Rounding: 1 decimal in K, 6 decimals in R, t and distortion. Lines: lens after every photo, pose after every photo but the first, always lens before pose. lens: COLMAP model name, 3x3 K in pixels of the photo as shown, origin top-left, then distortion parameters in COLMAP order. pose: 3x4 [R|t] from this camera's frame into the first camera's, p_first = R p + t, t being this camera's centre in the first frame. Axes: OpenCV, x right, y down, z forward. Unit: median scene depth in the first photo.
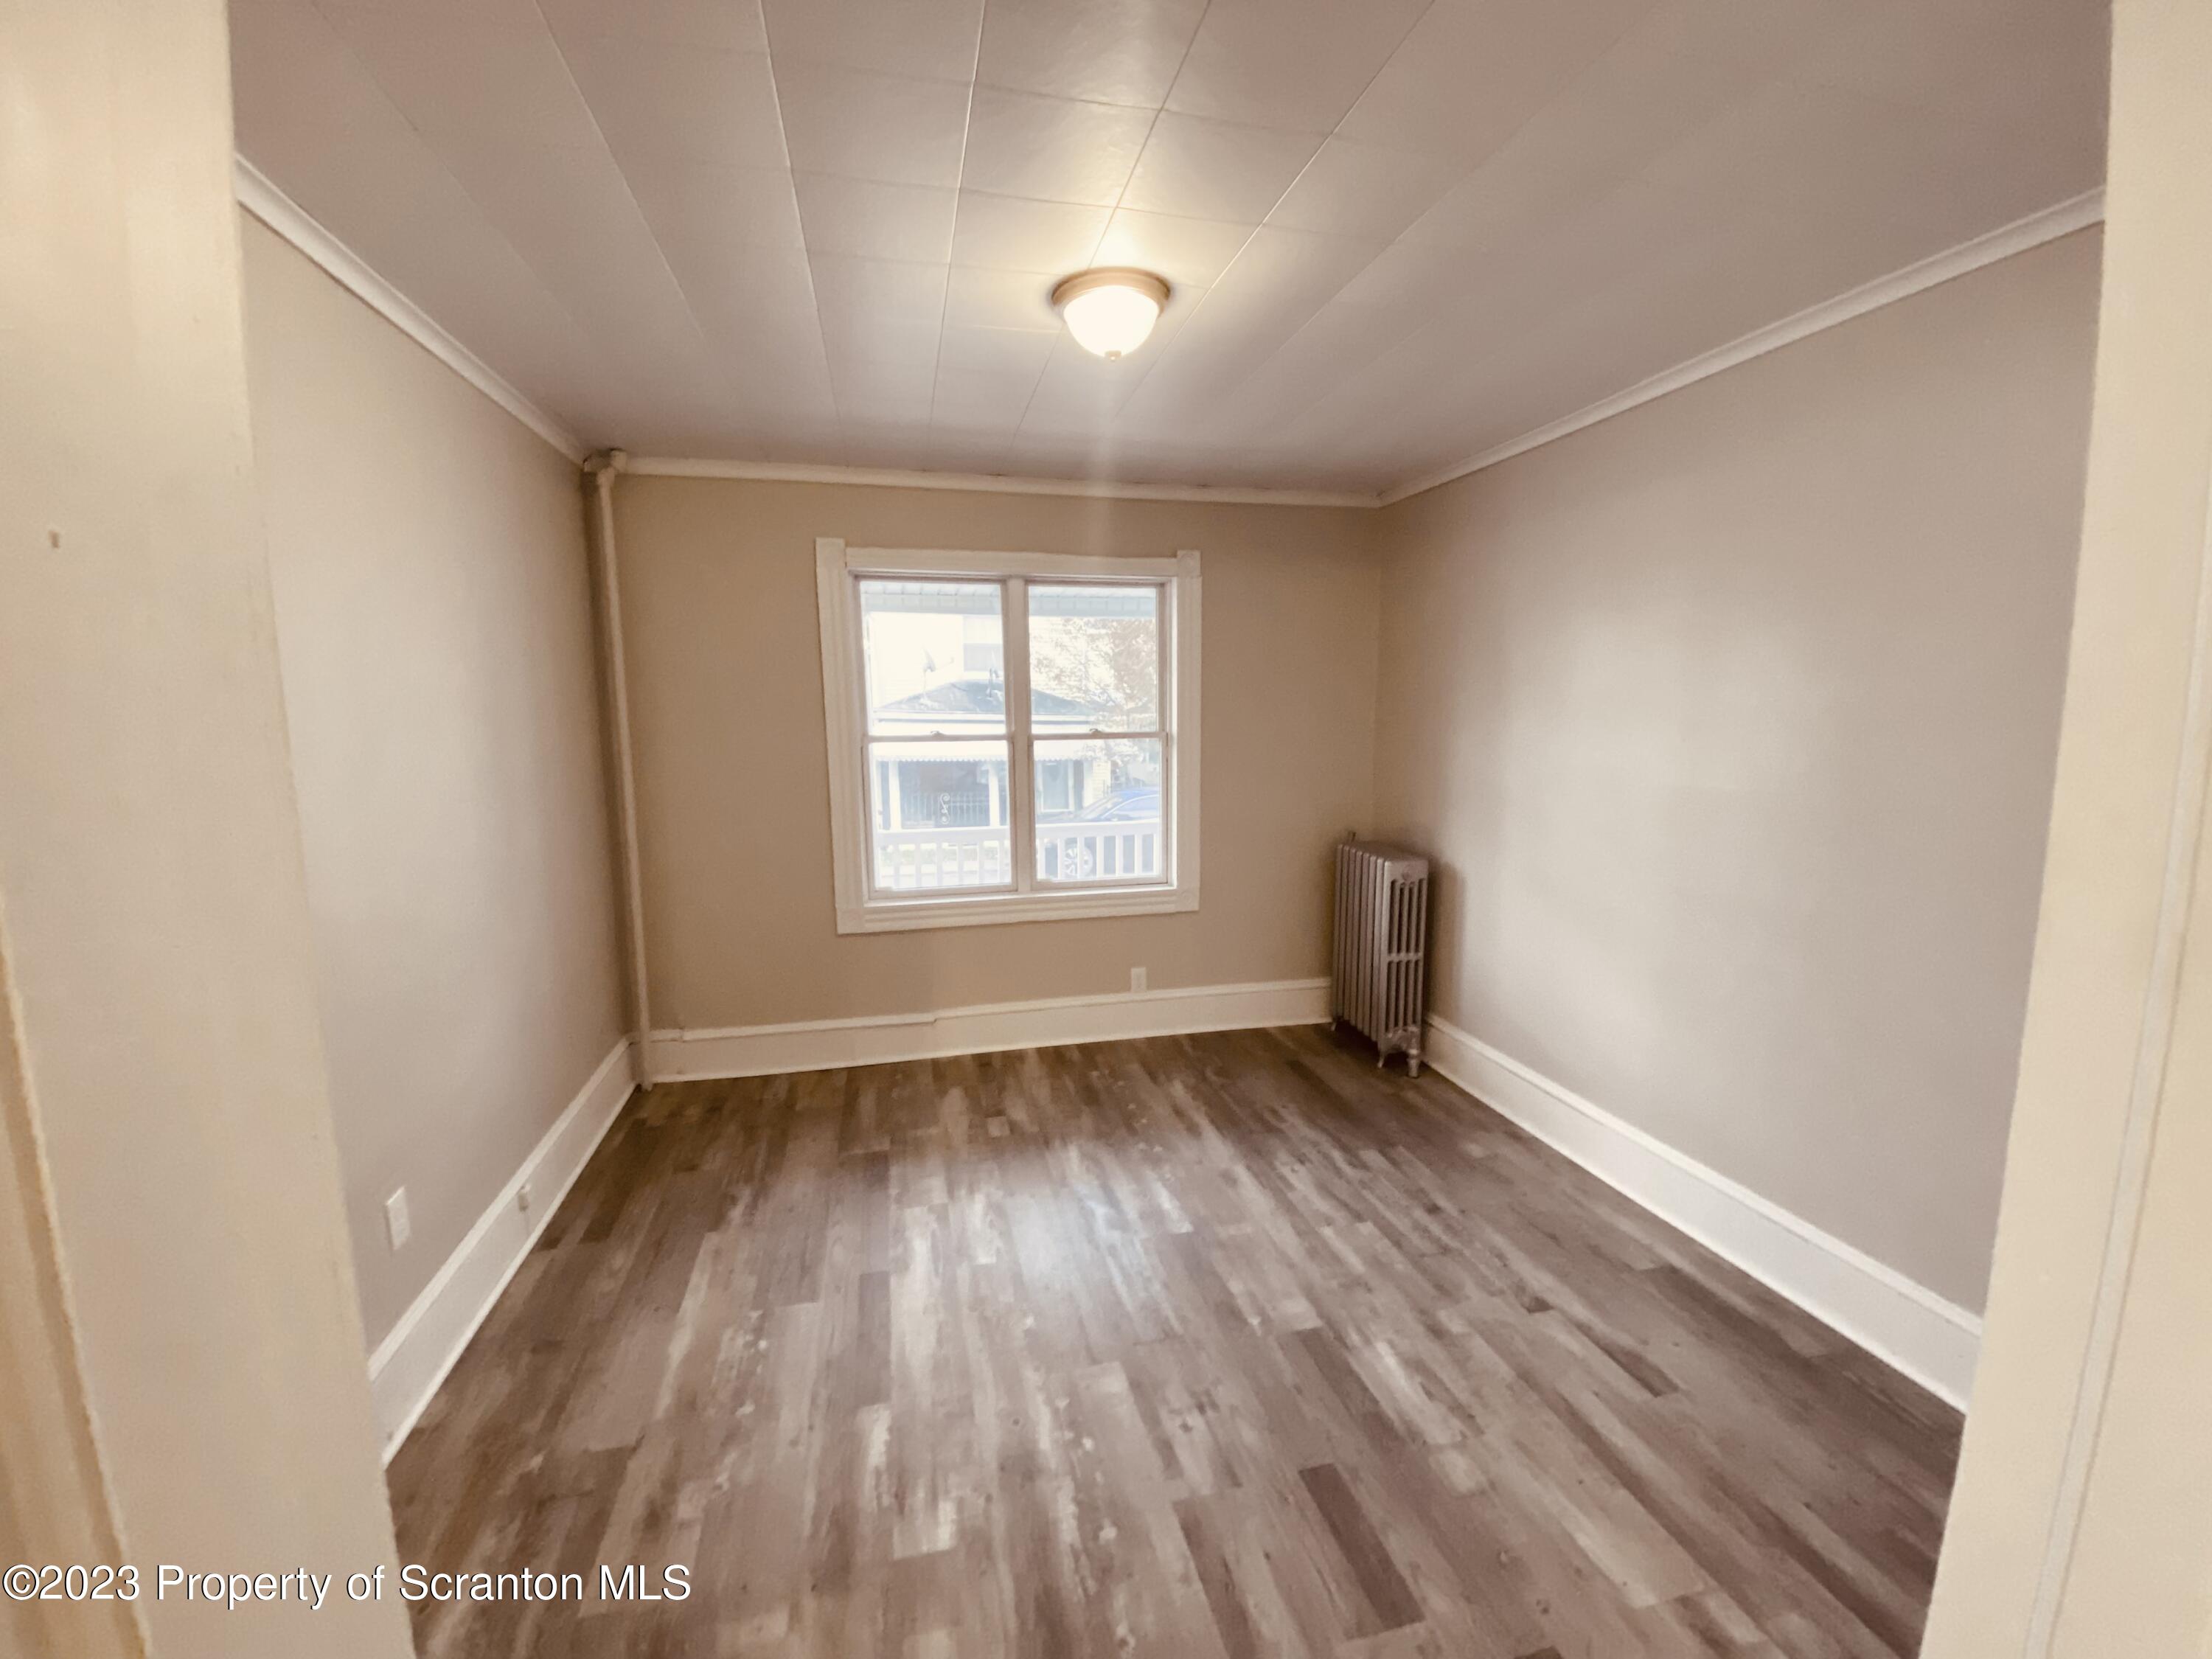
lens RADIAL K [[895.9, 0, 1105.1], [0, 895.9, 825.3], [0, 0, 1]] dist [-0.015531, -0.000657]
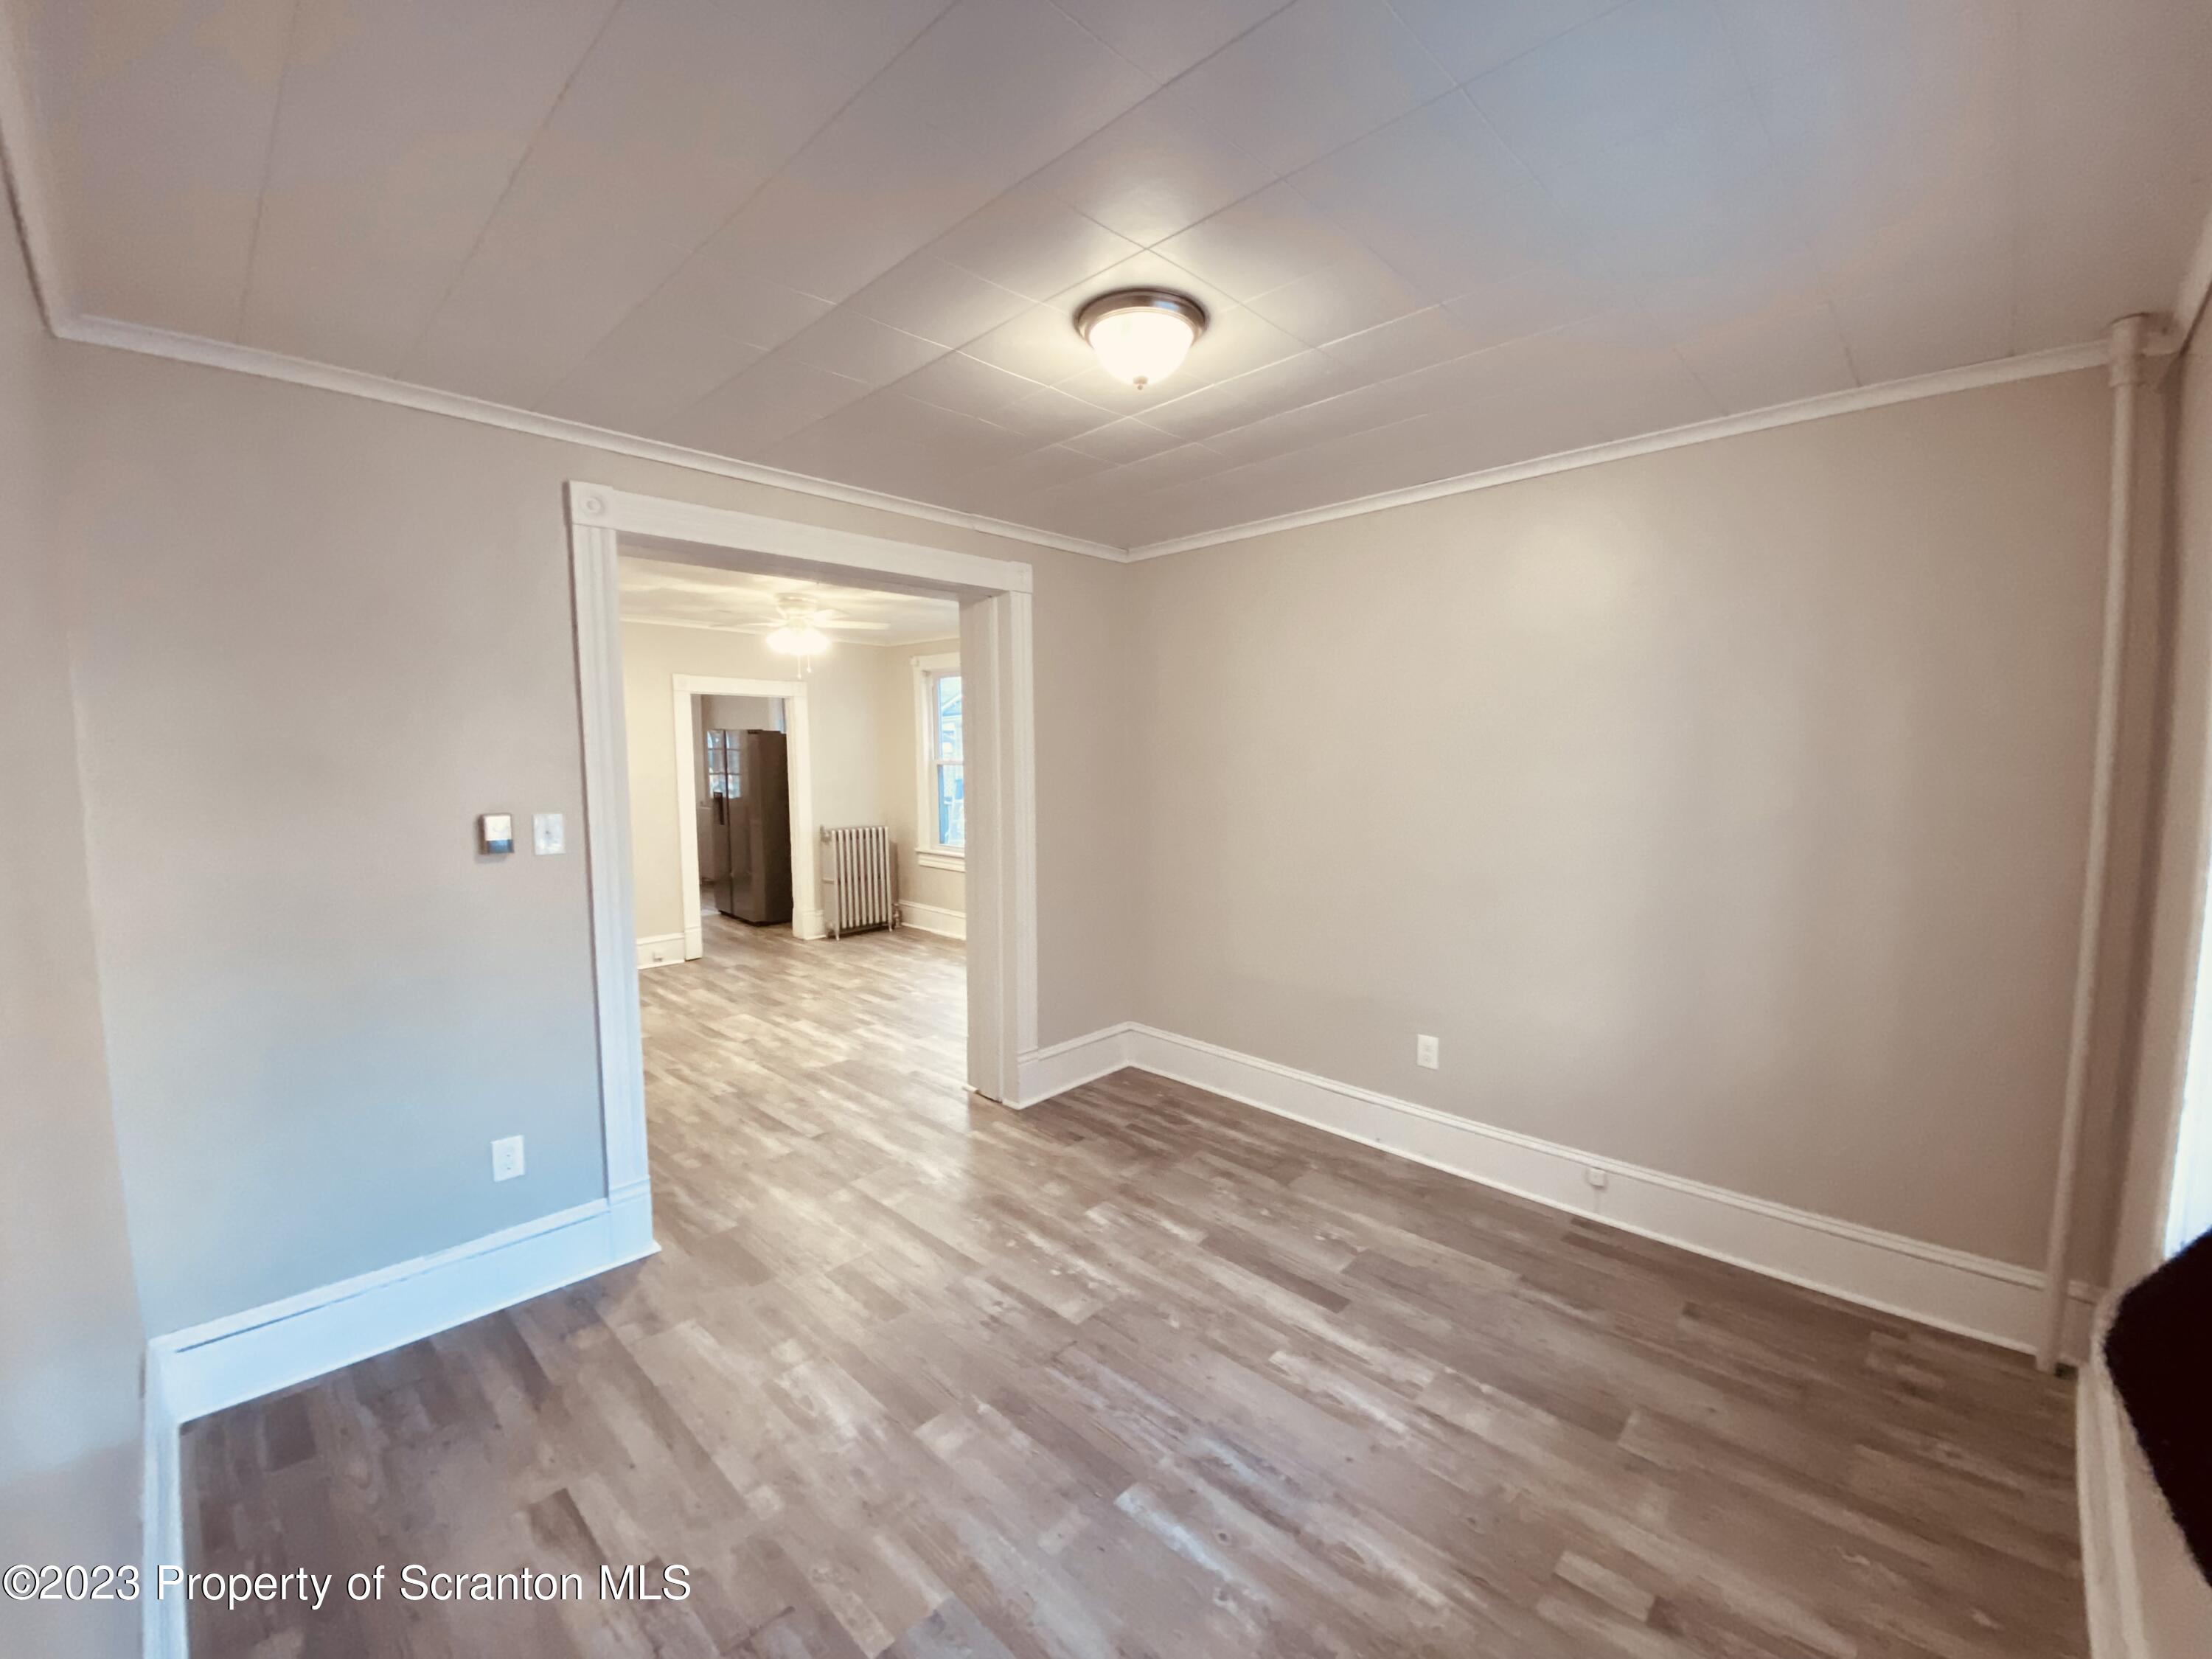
lens RADIAL K [[895.9, 0, 1143.0], [0, 895.9, 832.0], [0, 0, 1]] dist [-0.015531, -0.000657]
pose [[-0.823110, 0.064119, -0.564251, 0.447173], [-0.061341, 0.977753, 0.200589, -0.212494], [0.564560, 0.199719, -0.800865, 1.477847]]
